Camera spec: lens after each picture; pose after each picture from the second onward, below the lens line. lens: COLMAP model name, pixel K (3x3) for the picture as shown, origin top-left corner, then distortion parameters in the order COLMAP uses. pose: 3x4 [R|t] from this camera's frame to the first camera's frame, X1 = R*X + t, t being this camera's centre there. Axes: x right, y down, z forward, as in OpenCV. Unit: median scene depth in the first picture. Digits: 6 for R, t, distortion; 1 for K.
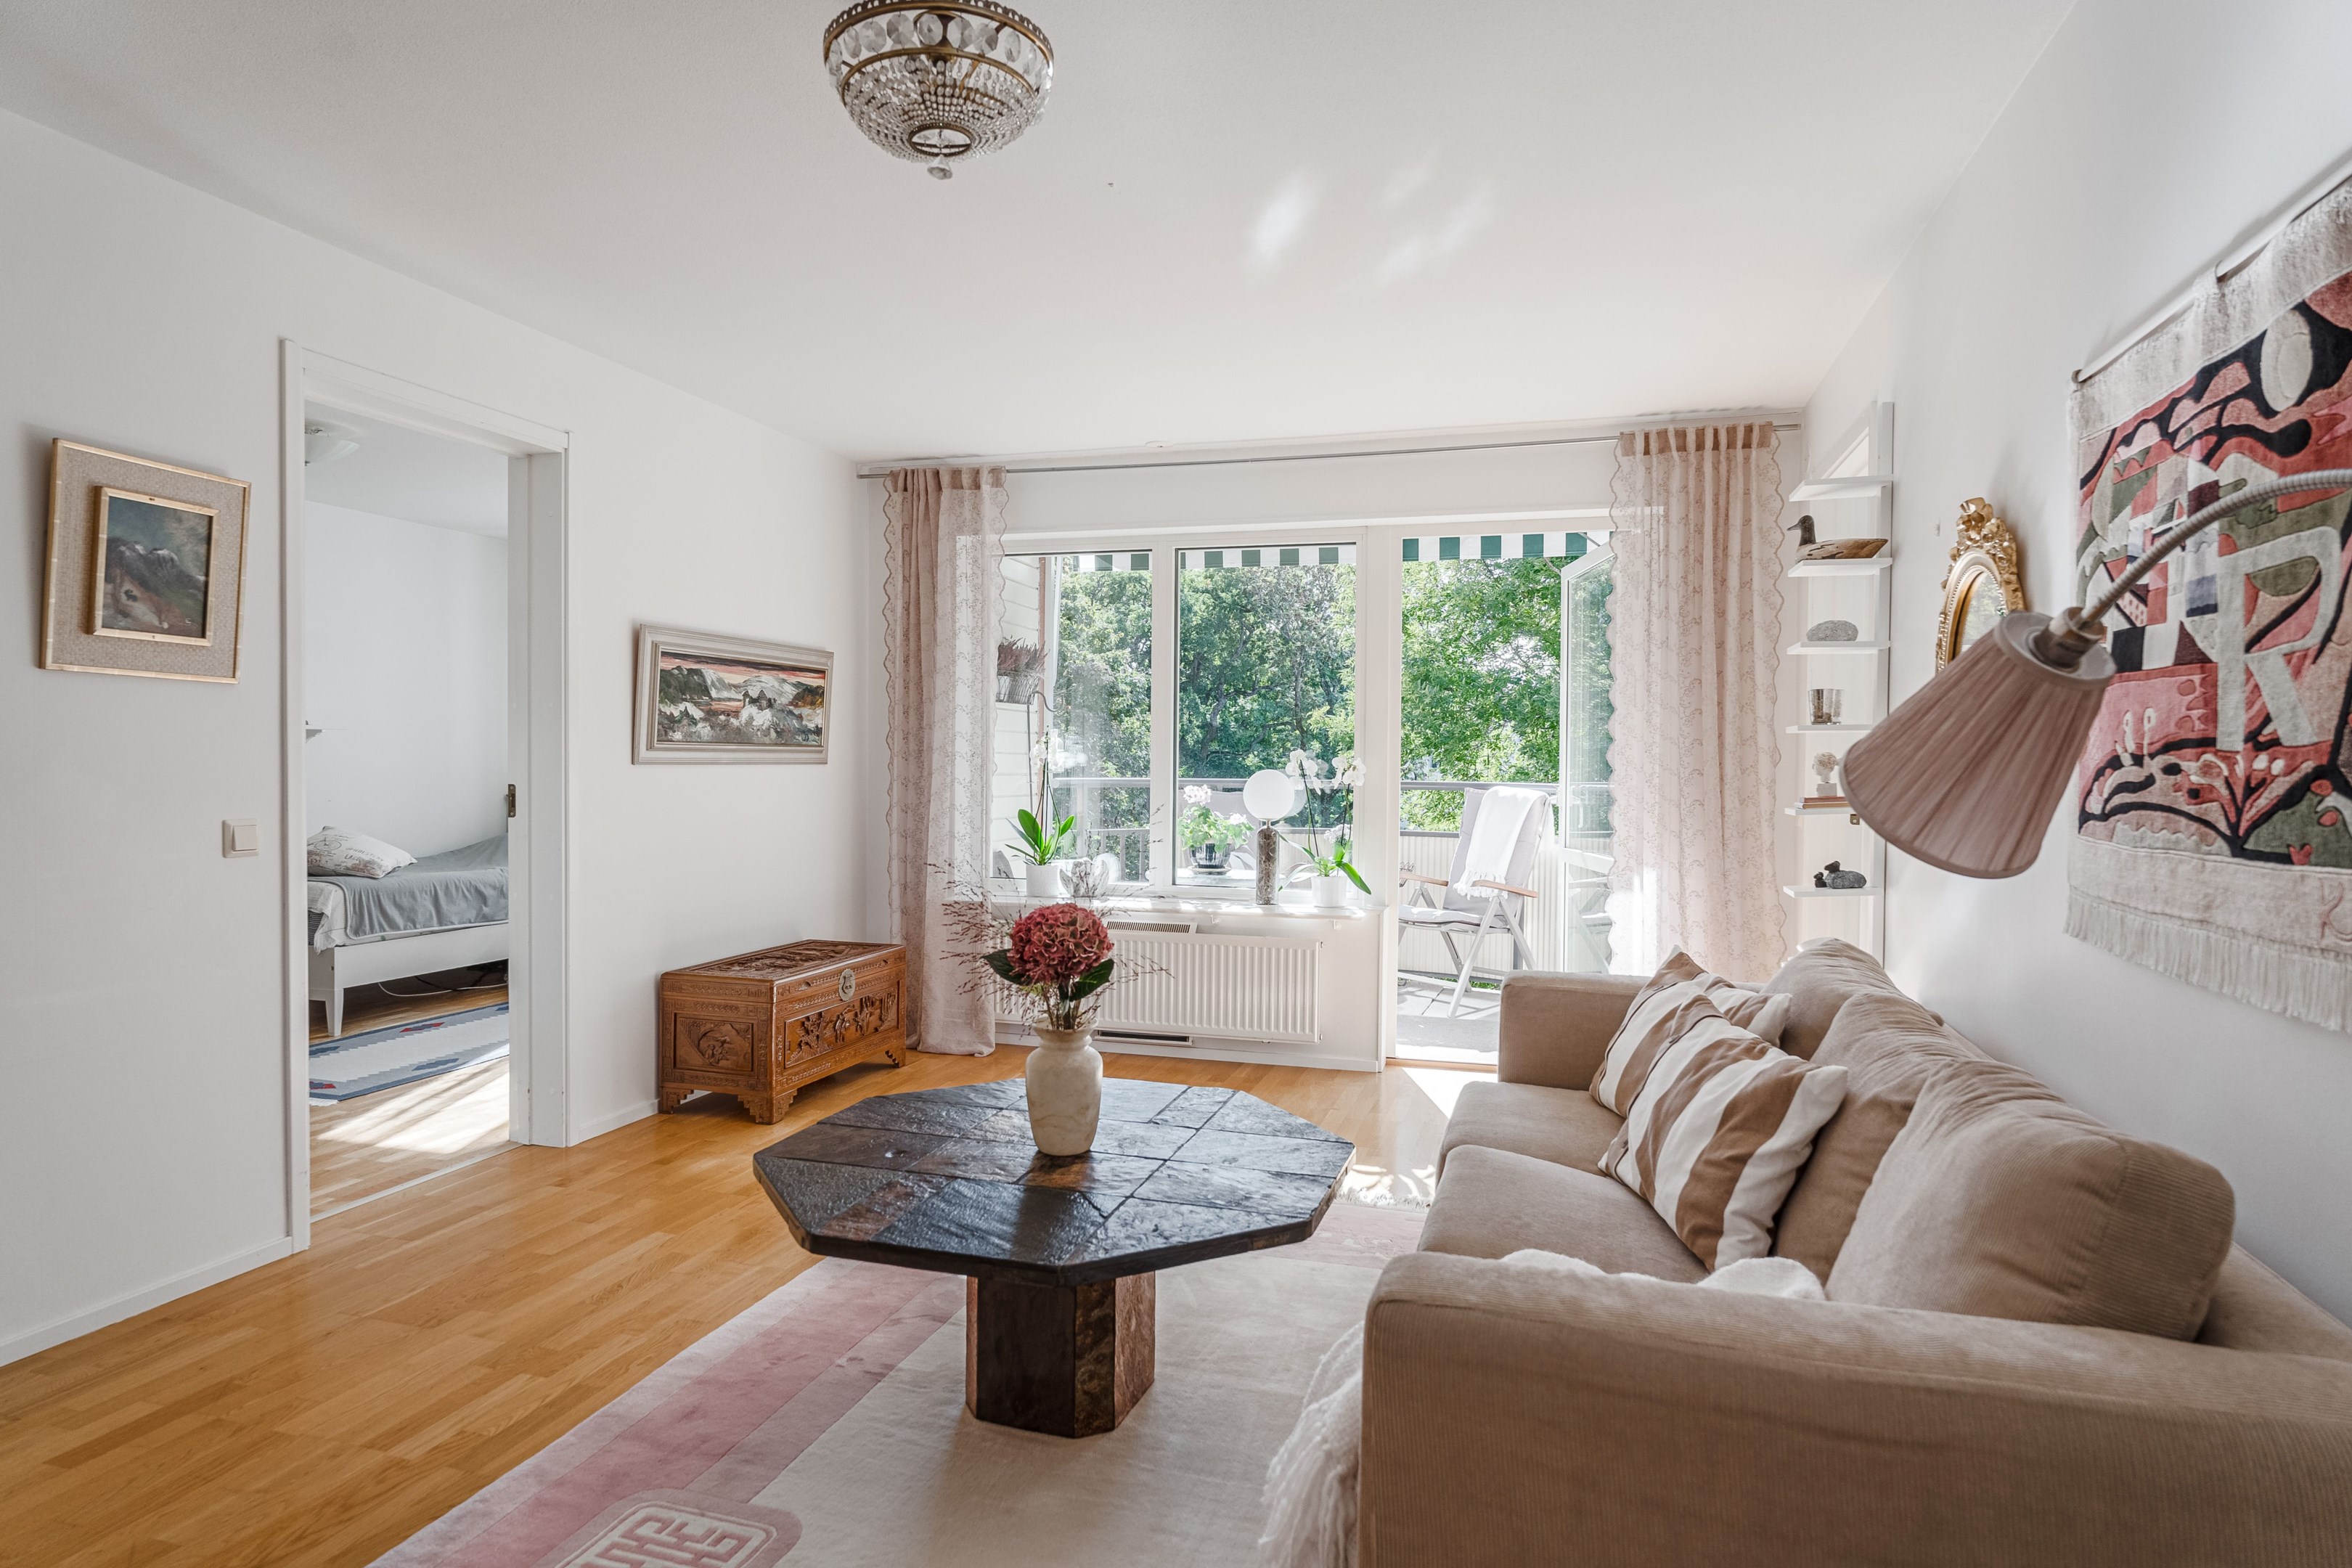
lens RADIAL K [[1339.8, 0, 1170.2], [0, 1339.8, 780.9], [0, 0, 1]] dist [-0.023942, 0.002600]
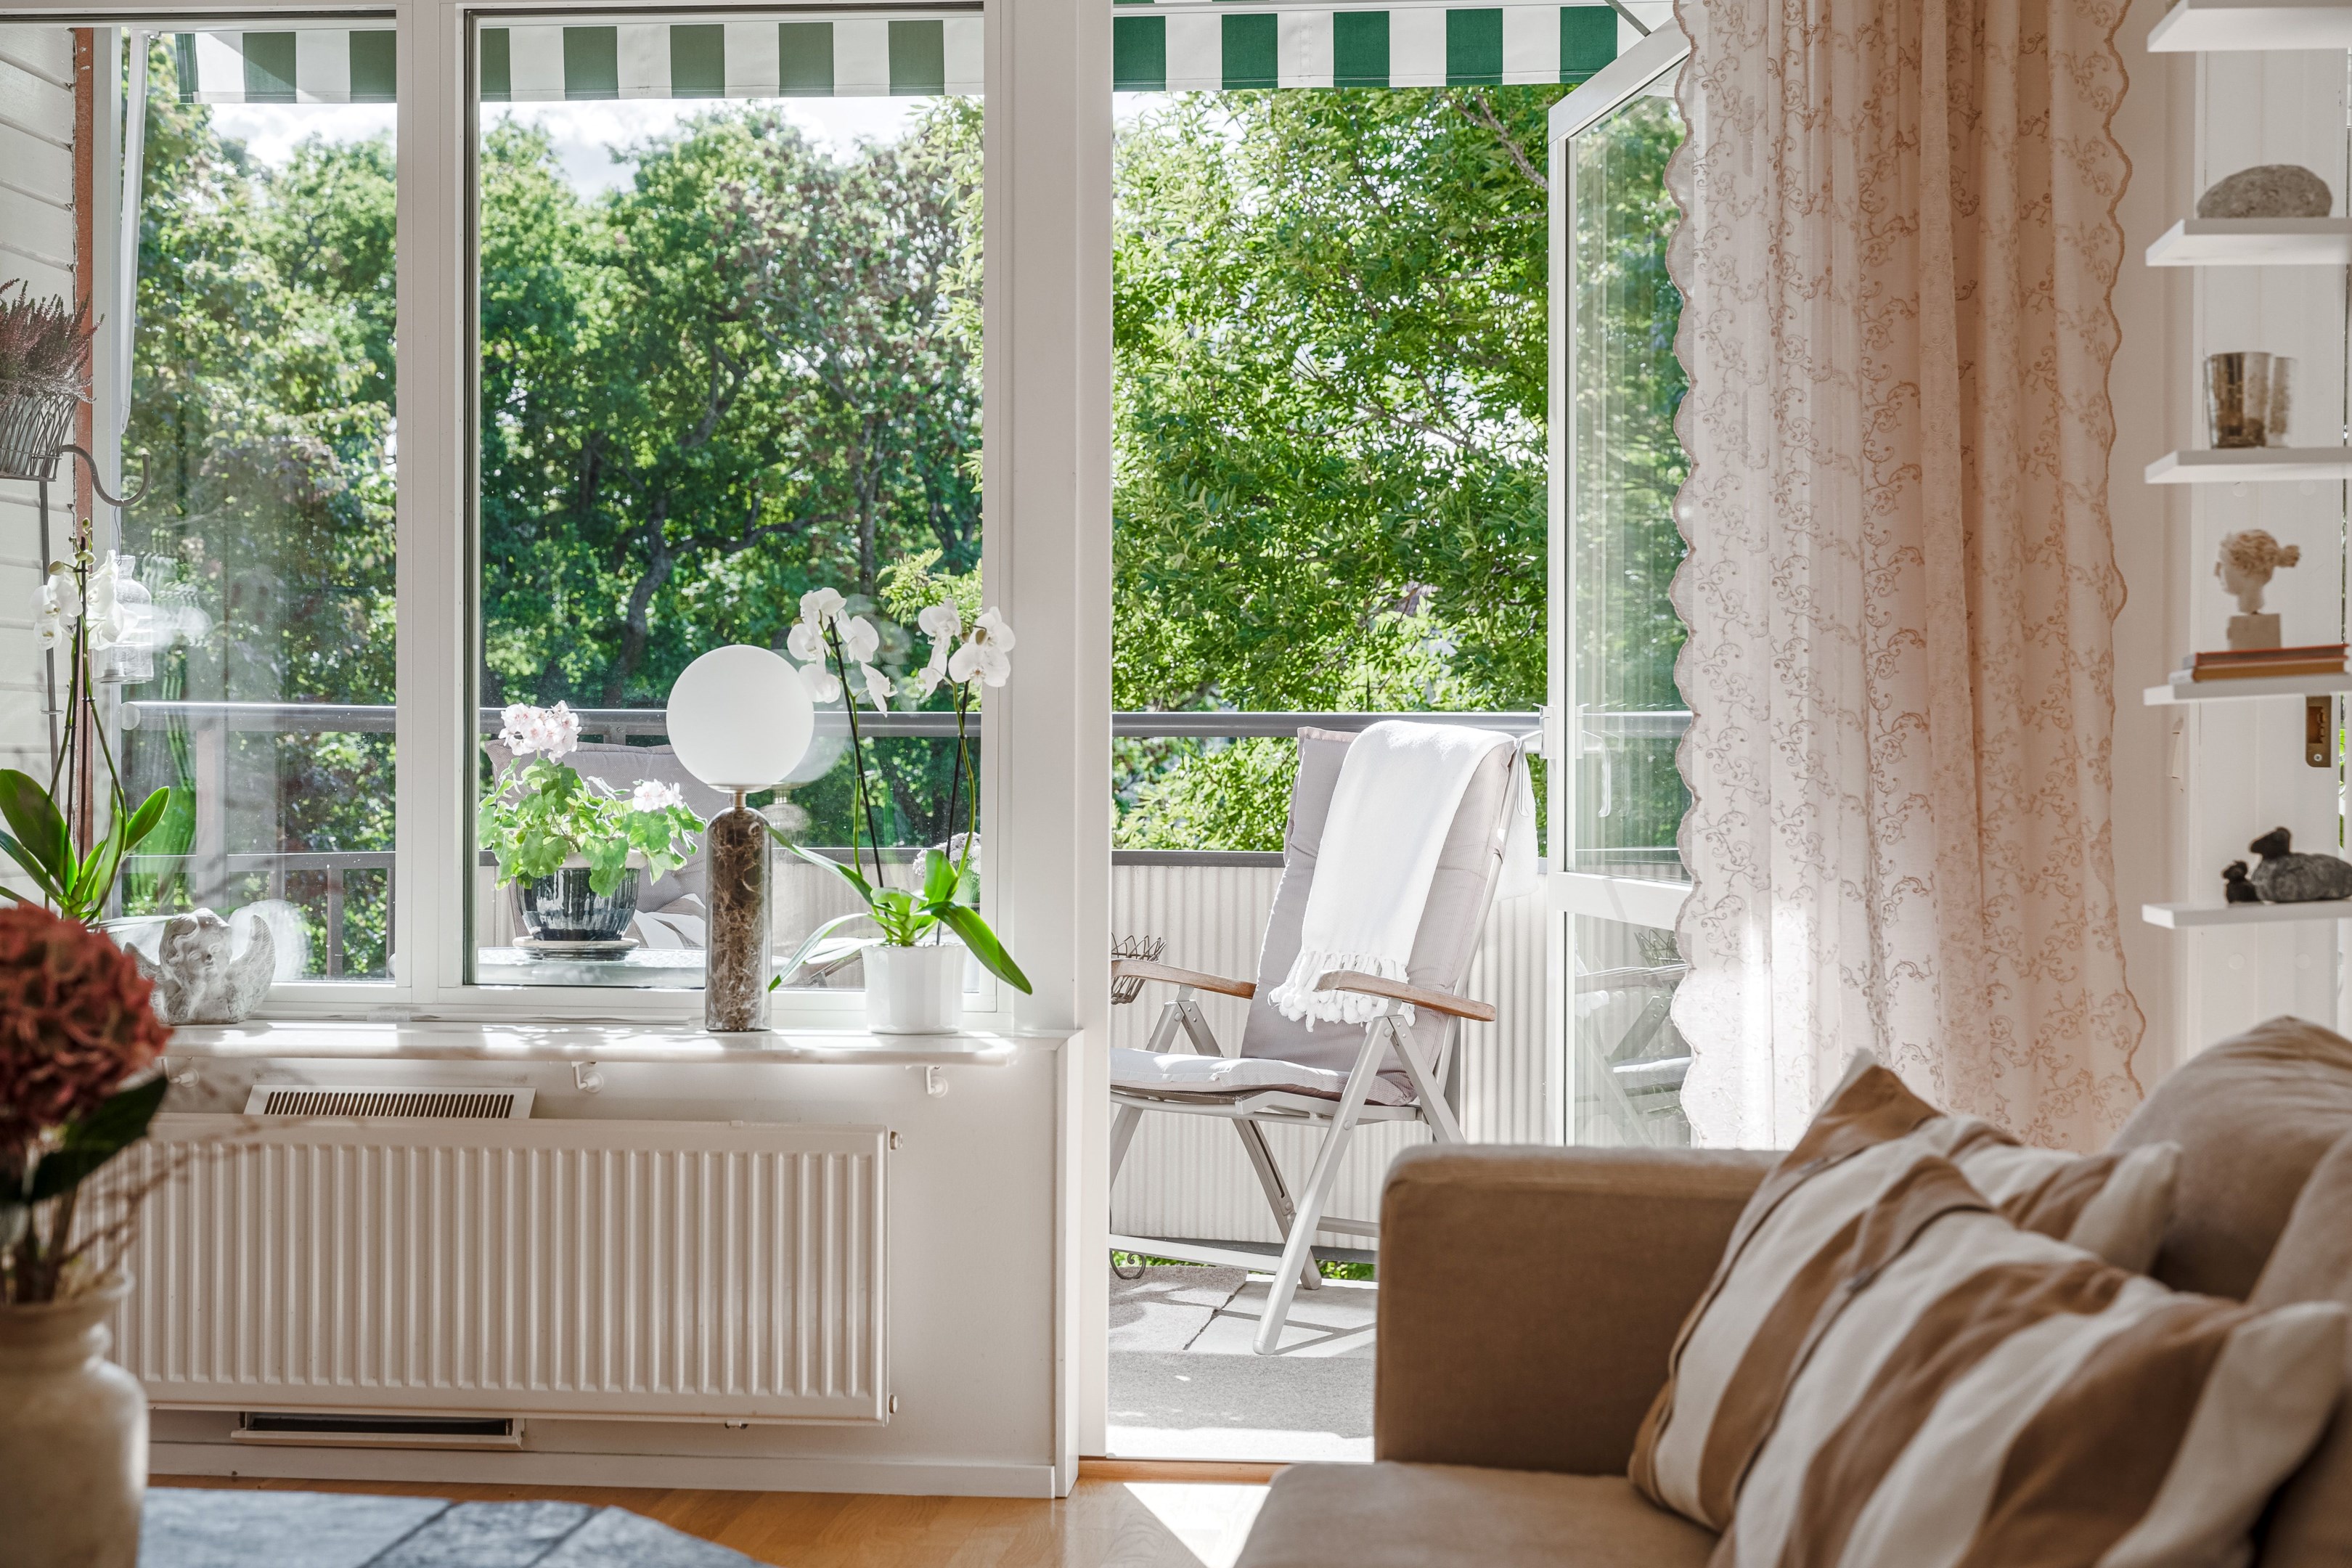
lens RADIAL K [[3618.6, 0, 1176.1], [0, 3618.6, 780.1], [0, 0, 1]] dist [0.001896, 0.000000]
pose [[0.984216, -0.006942, 0.176834, 0.018778], [0.007721, 0.999963, -0.003717, 0.031422], [-0.176802, 0.005024, 0.984234, 0.052728]]
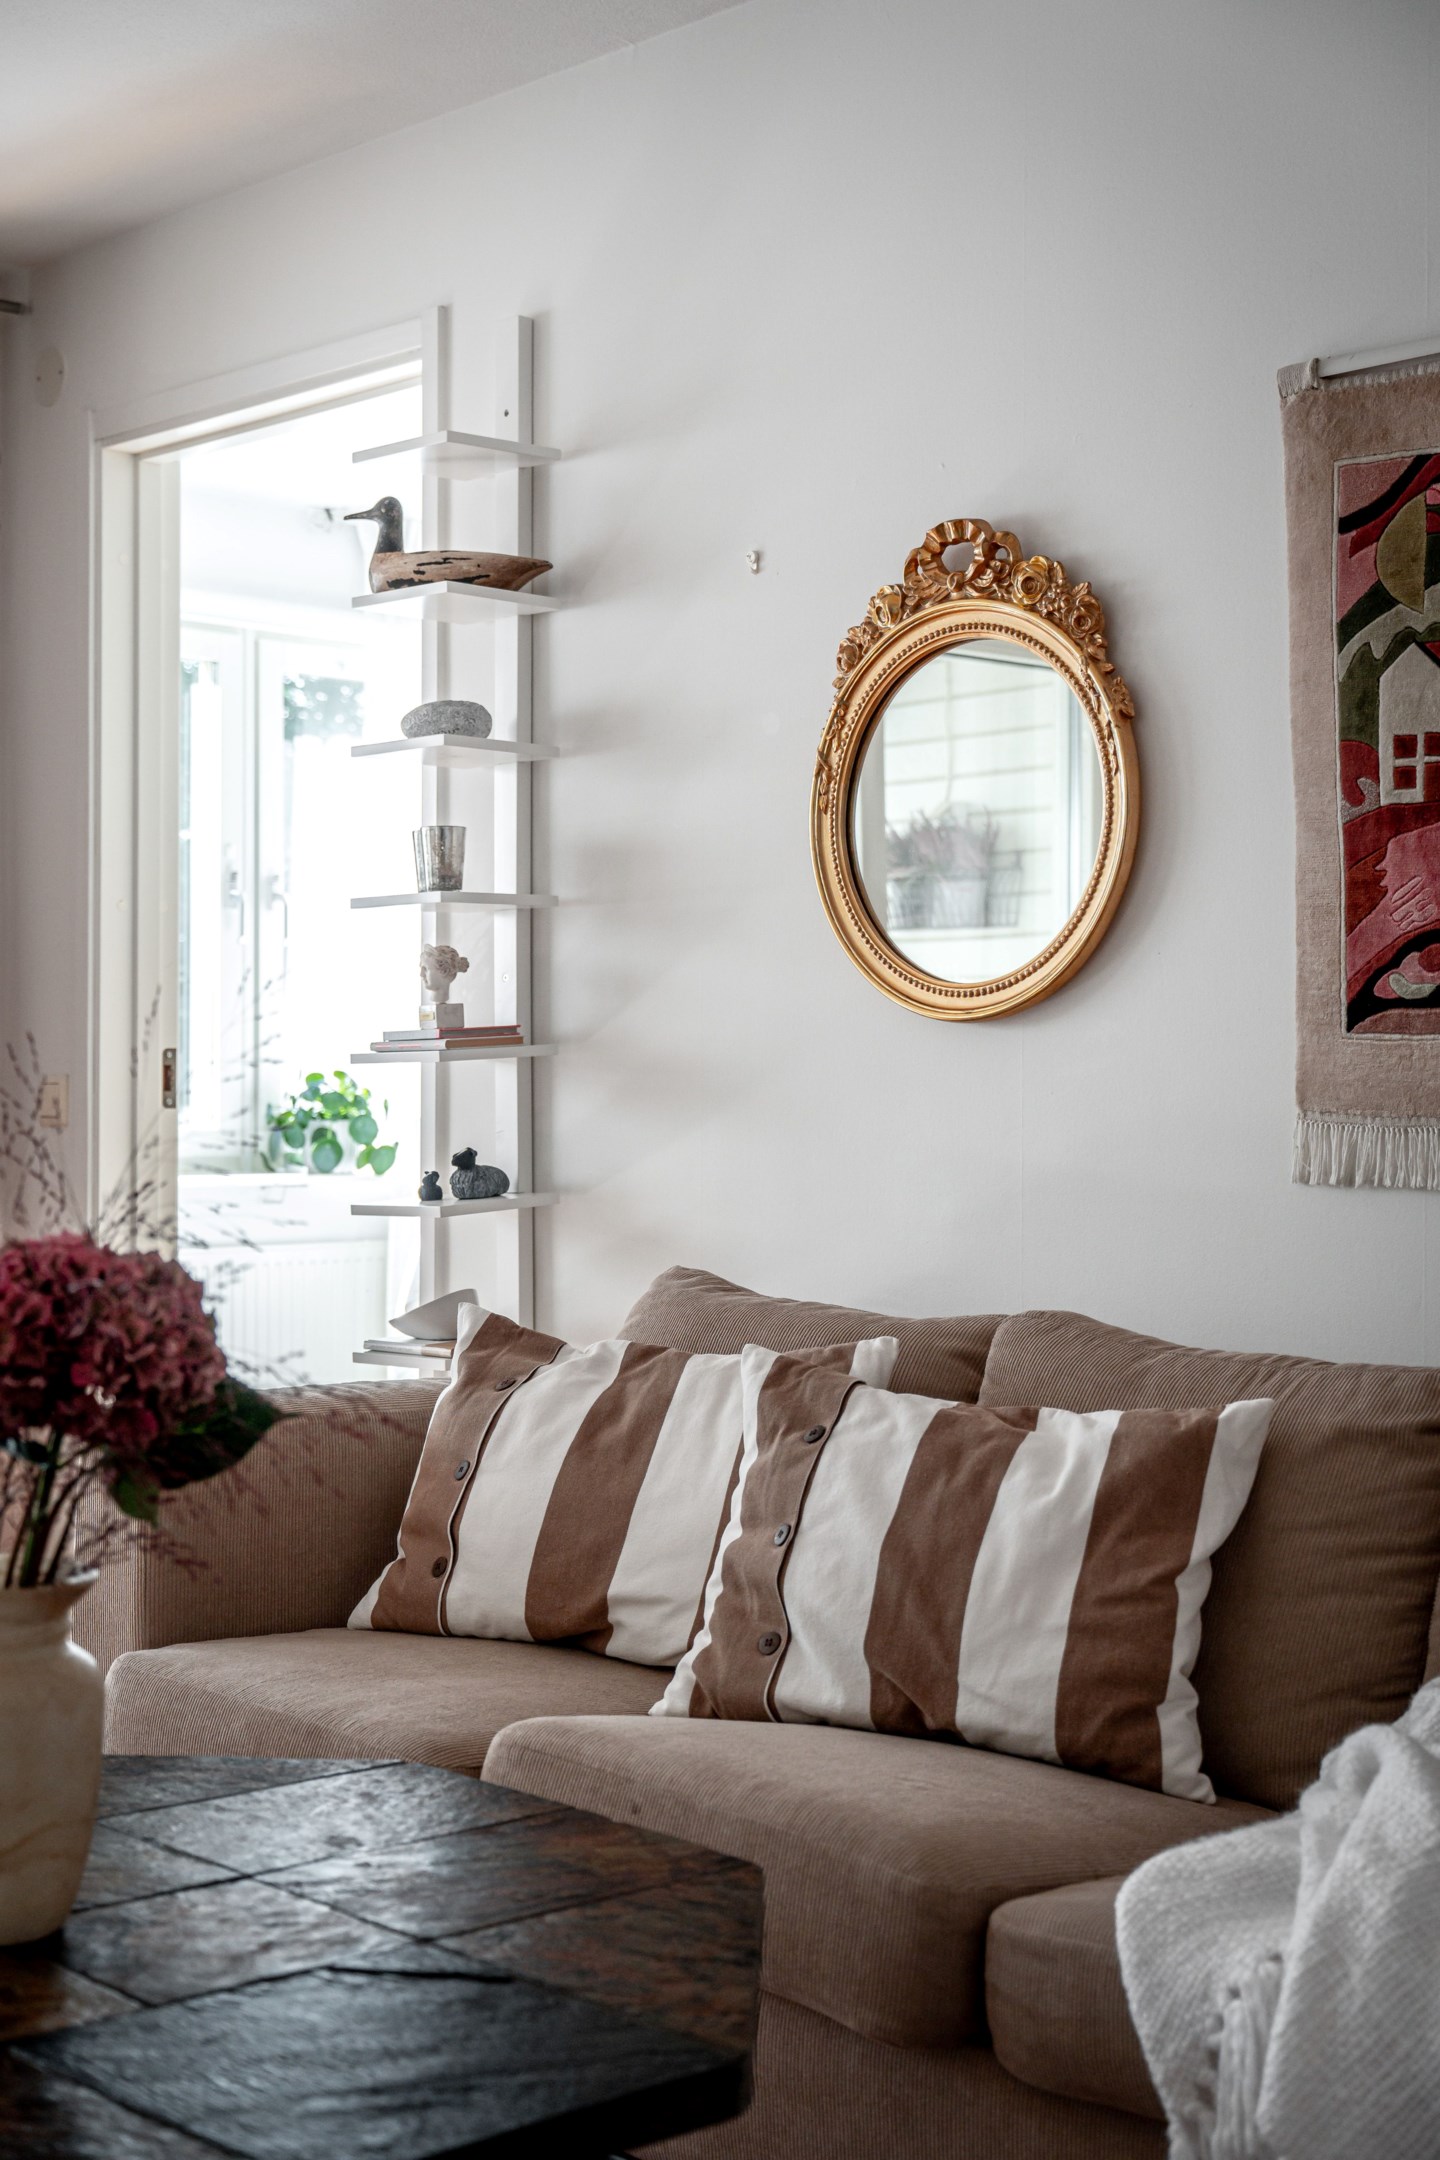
lens RADIAL K [[2993.8, 0, 717.2], [0, 2993.8, 1081.0], [0, 0, 1]] dist [-0.032978, 0.000000]
pose [[0.491522, -0.000494, 0.870865, -0.324519], [0.014075, 0.999874, -0.007377, 0.028062], [-0.870751, 0.015883, 0.491467, 0.206000]]
